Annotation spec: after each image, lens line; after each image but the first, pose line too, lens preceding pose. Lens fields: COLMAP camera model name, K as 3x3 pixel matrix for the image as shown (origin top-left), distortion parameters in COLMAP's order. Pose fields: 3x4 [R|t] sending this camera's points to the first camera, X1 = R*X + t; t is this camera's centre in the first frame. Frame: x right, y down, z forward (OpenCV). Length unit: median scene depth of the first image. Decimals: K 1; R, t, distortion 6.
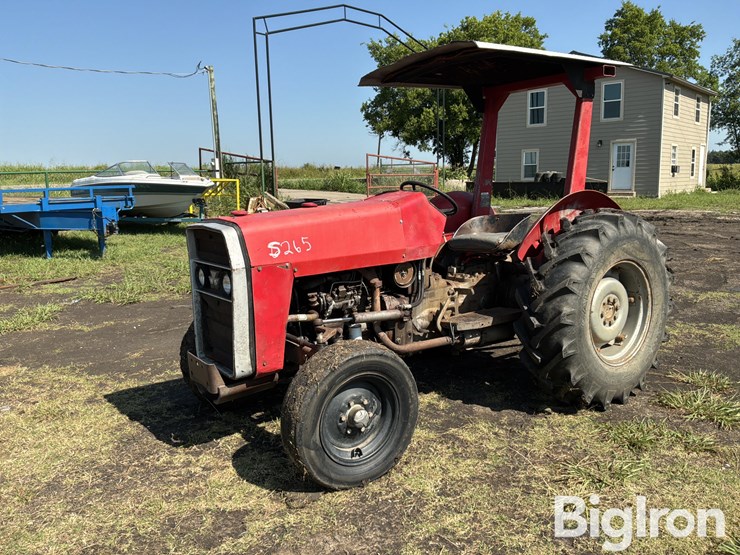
lens RADIAL K [[618.0, 0, 363.2], [0, 618.0, 277.6], [0, 0, 1]] dist [0.094595, -0.184752]
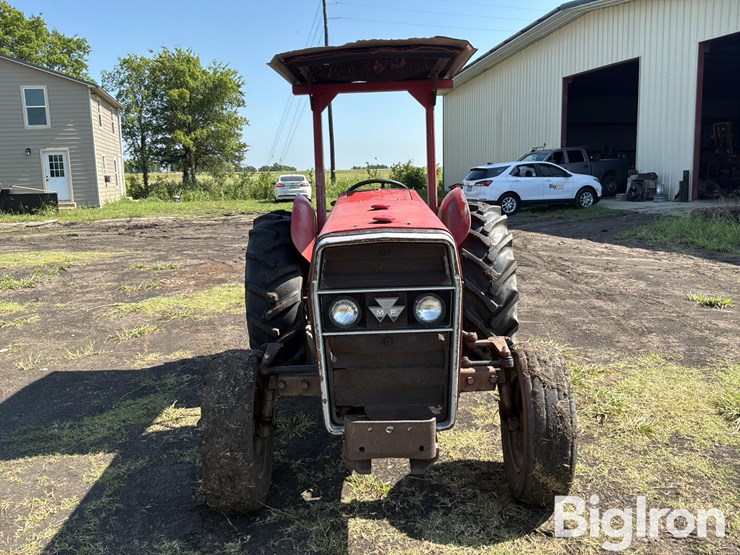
lens RADIAL K [[618.0, 0, 368.8], [0, 618.0, 280.7], [0, 0, 1]] dist [0.094595, -0.184752]
pose [[0.580280, -0.133947, 0.803327, -0.683812], [0.144963, 0.987618, 0.059962, -0.063639], [-0.801412, 0.081658, 0.592512, 0.482997]]
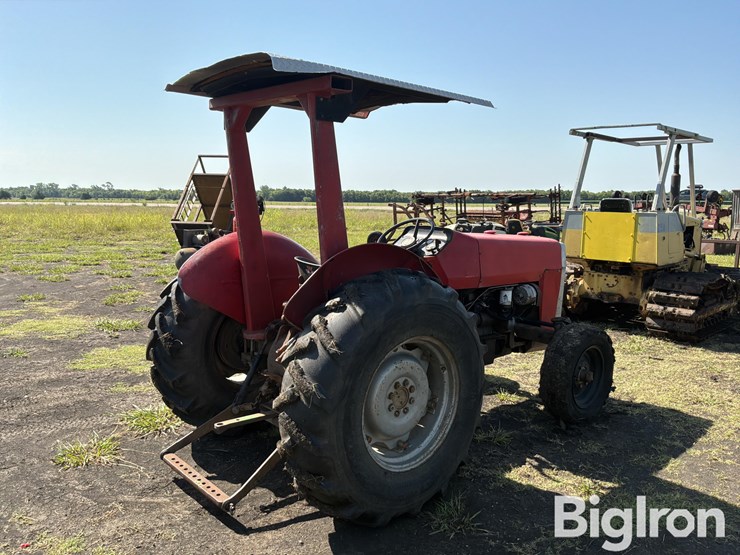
lens RADIAL K [[618.0, 0, 365.5], [0, 618.0, 275.7], [0, 0, 1]] dist [0.094595, -0.184752]
pose [[-0.995318, 0.022035, -0.094105, 0.271511], [-0.005722, 0.958520, 0.284967, -0.361815], [0.096481, 0.284171, -0.953907, 2.031779]]
